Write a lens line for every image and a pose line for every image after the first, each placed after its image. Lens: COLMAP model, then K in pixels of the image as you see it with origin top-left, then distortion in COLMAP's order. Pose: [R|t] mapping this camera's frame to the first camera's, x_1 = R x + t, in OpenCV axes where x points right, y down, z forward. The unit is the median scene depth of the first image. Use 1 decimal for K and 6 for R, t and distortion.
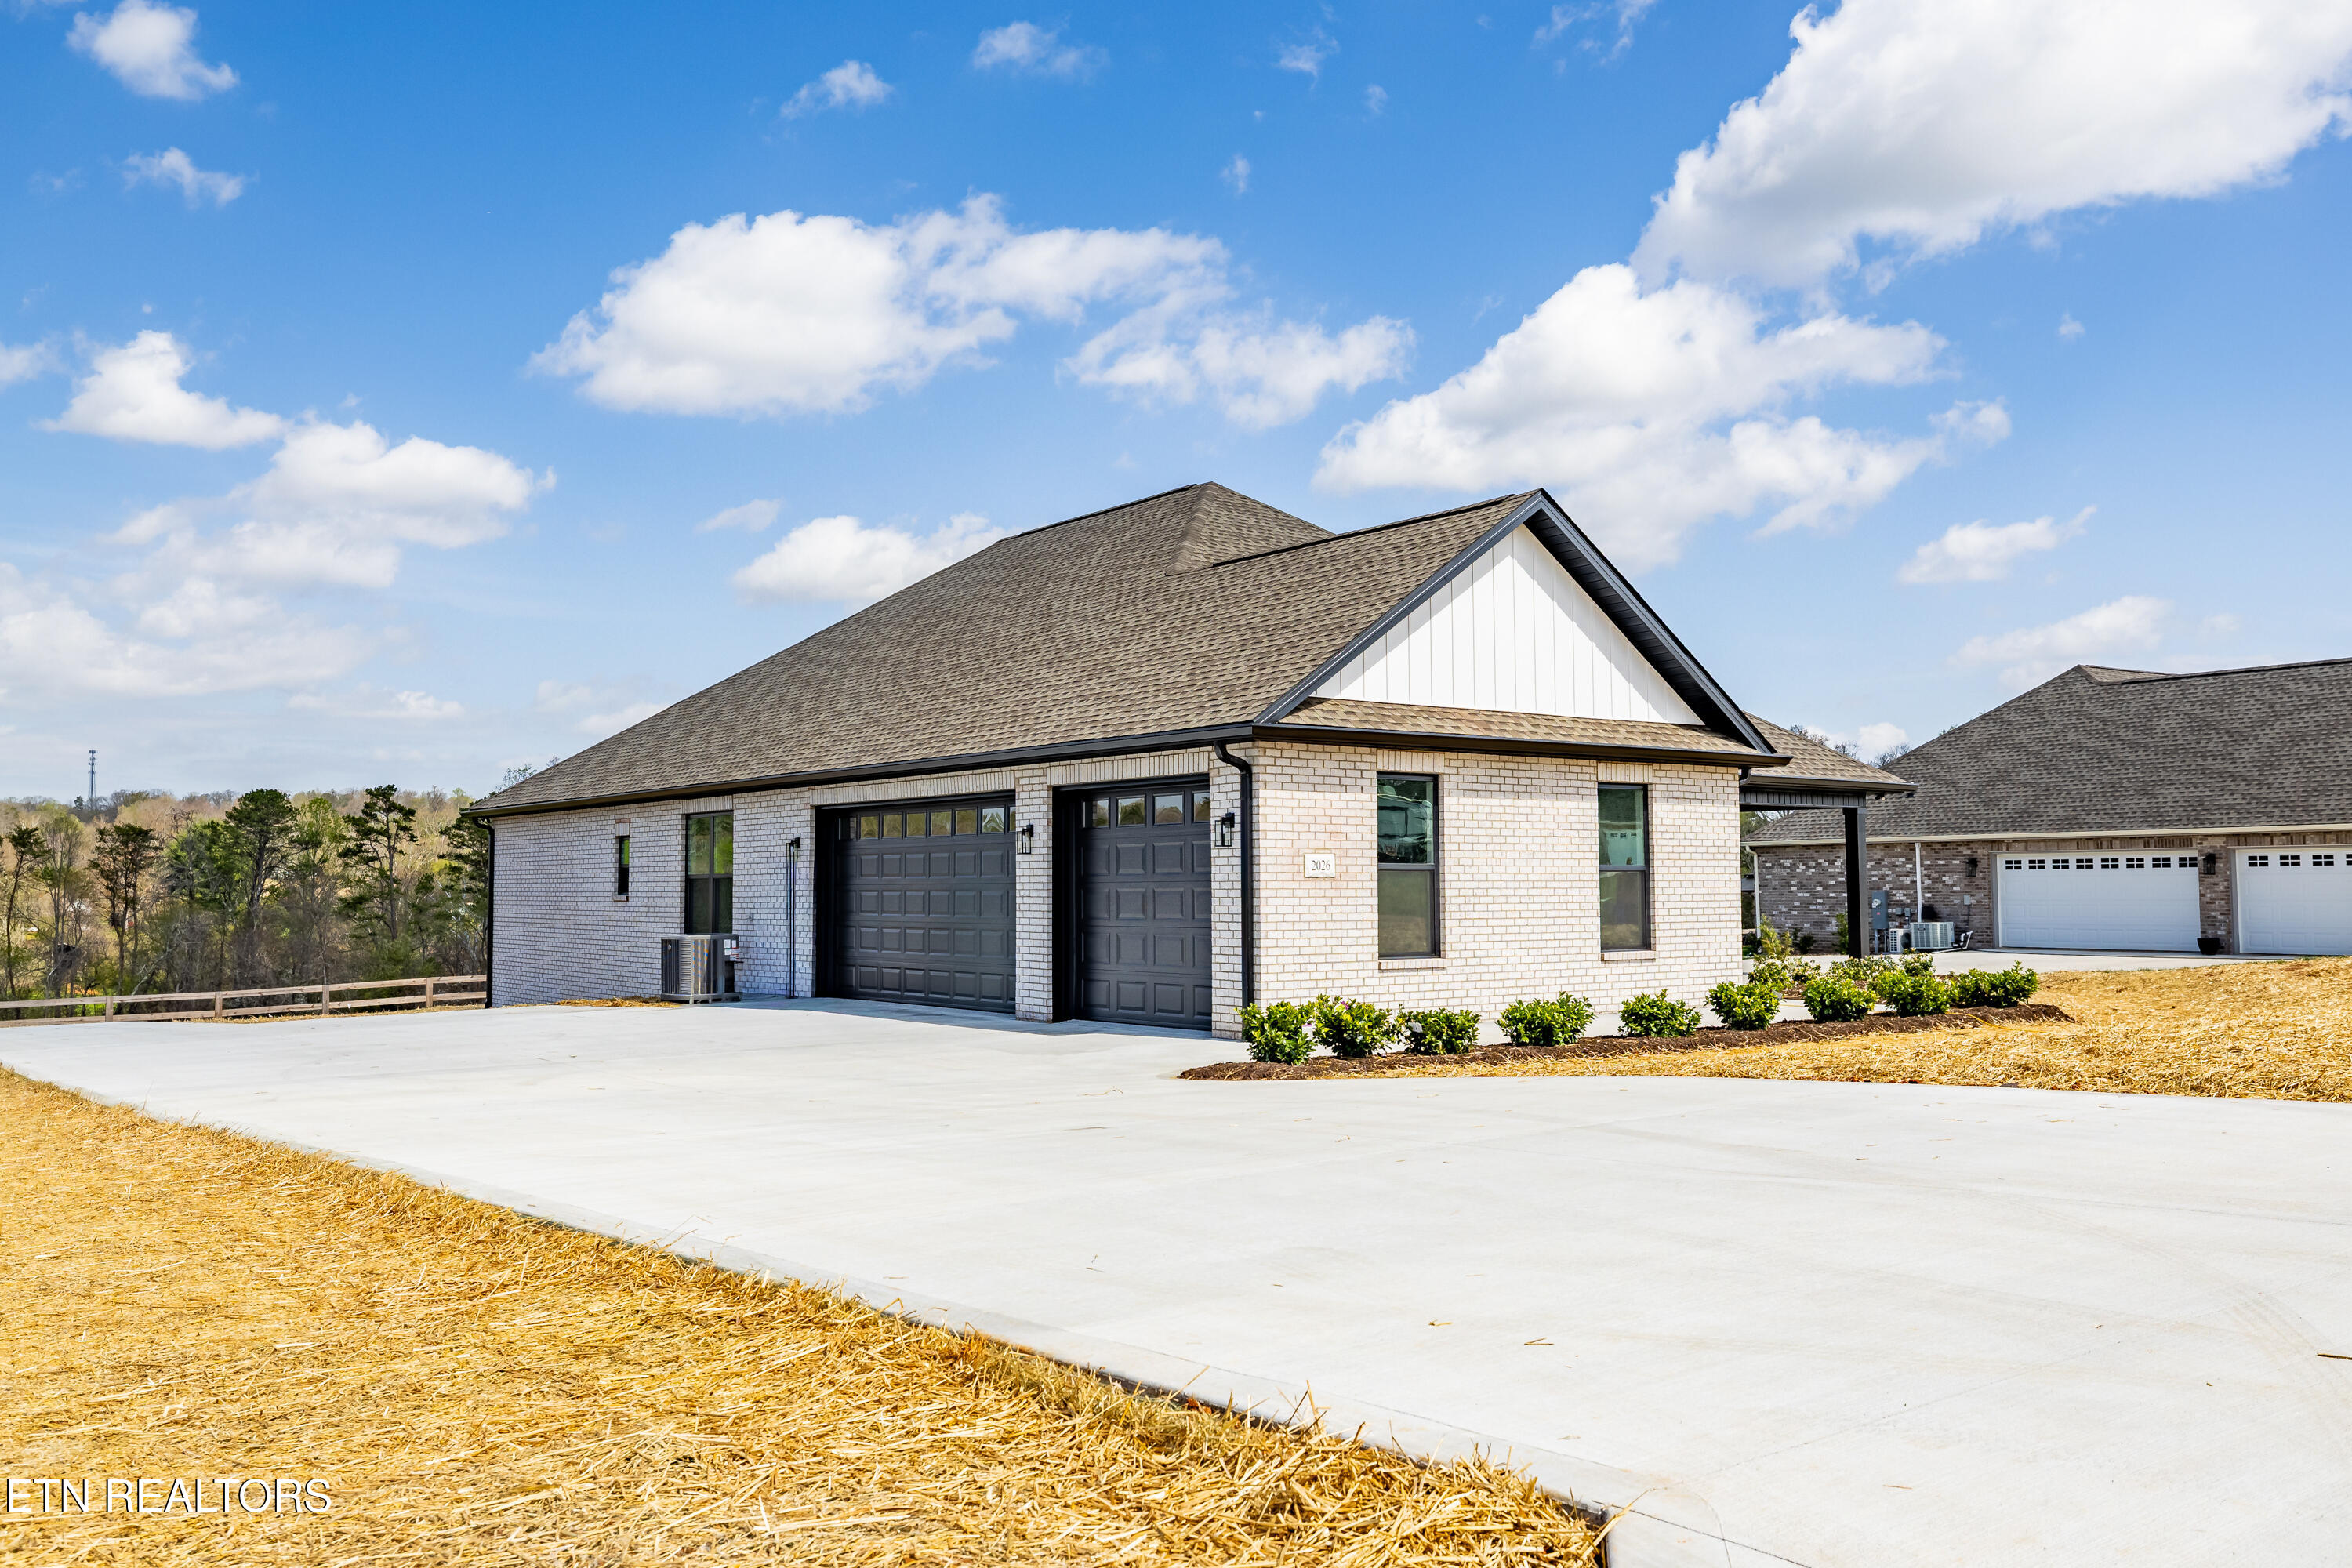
lens RADIAL K [[1652.1, 0, 1172.4], [0, 1652.1, 858.0], [0, 0, 1]] dist [0.508747, -0.000446]
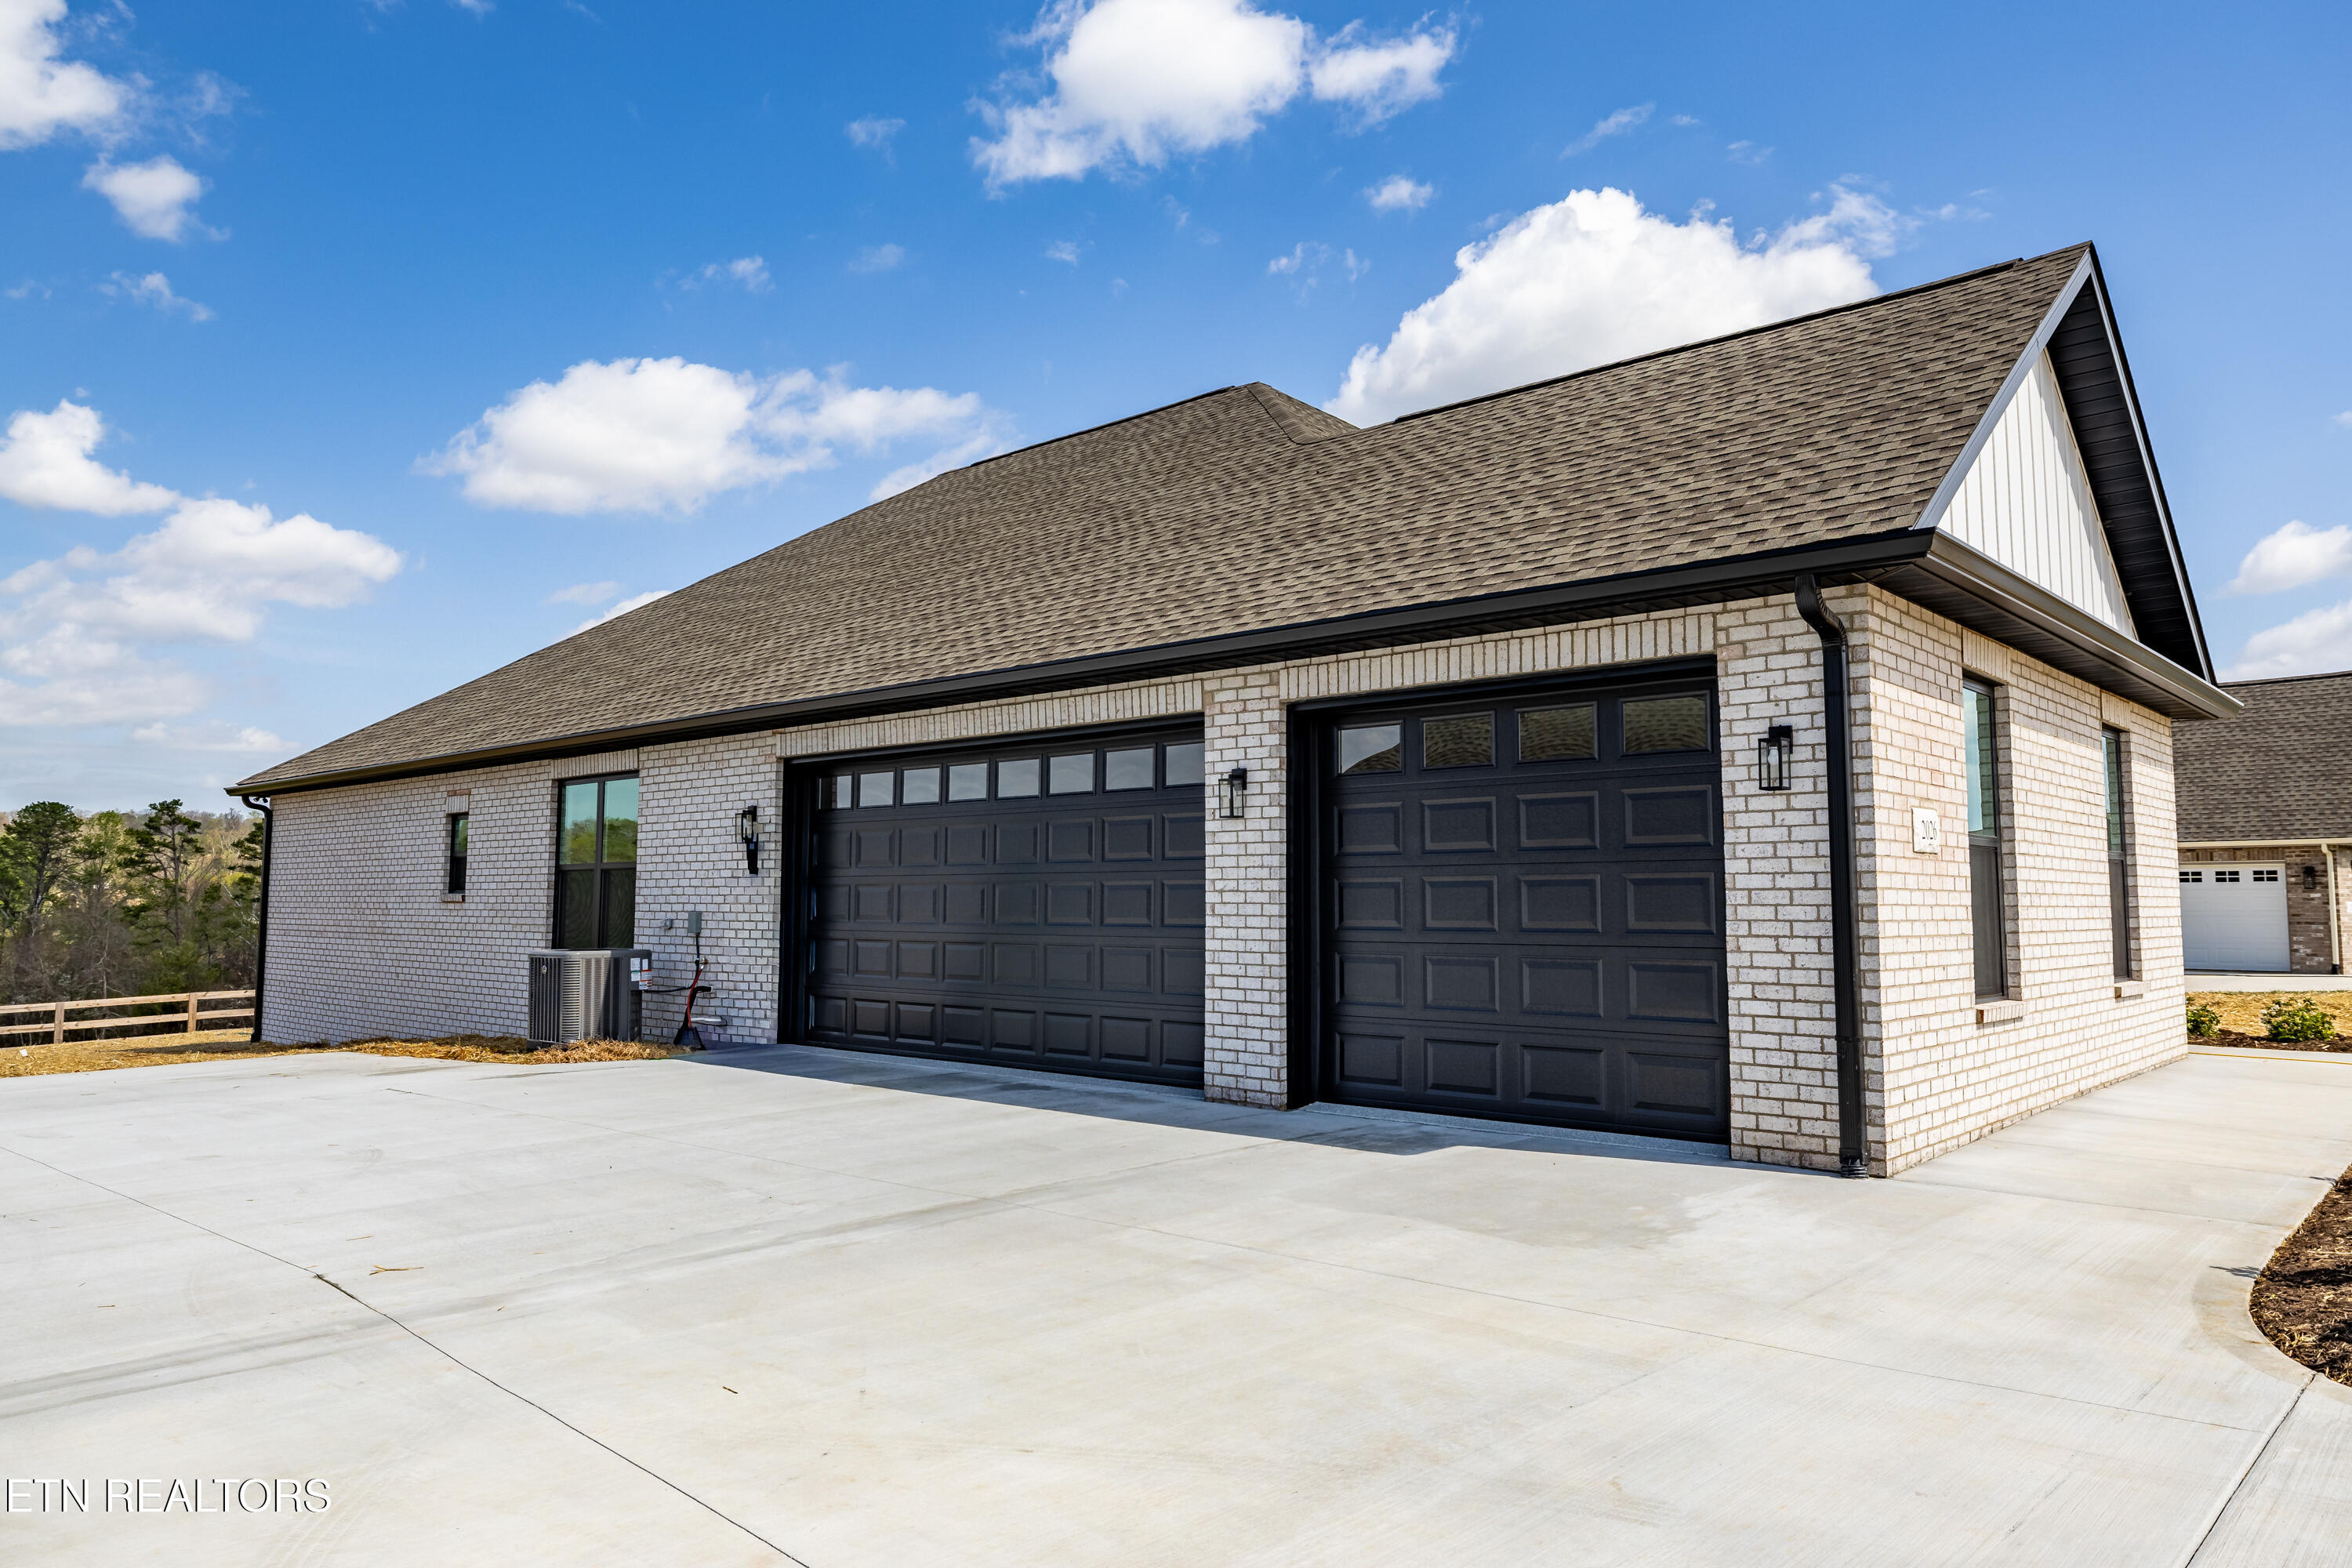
lens RADIAL K [[1226.4, 0, 1174.0], [0, 1226.4, 849.4], [0, 0, 1]] dist [0.088357, 0.000524]
pose [[0.971225, 0.018508, 0.237444, -0.167622], [-0.011495, 0.999457, -0.030886, 0.017581], [-0.237887, 0.027268, 0.970910, 0.462794]]
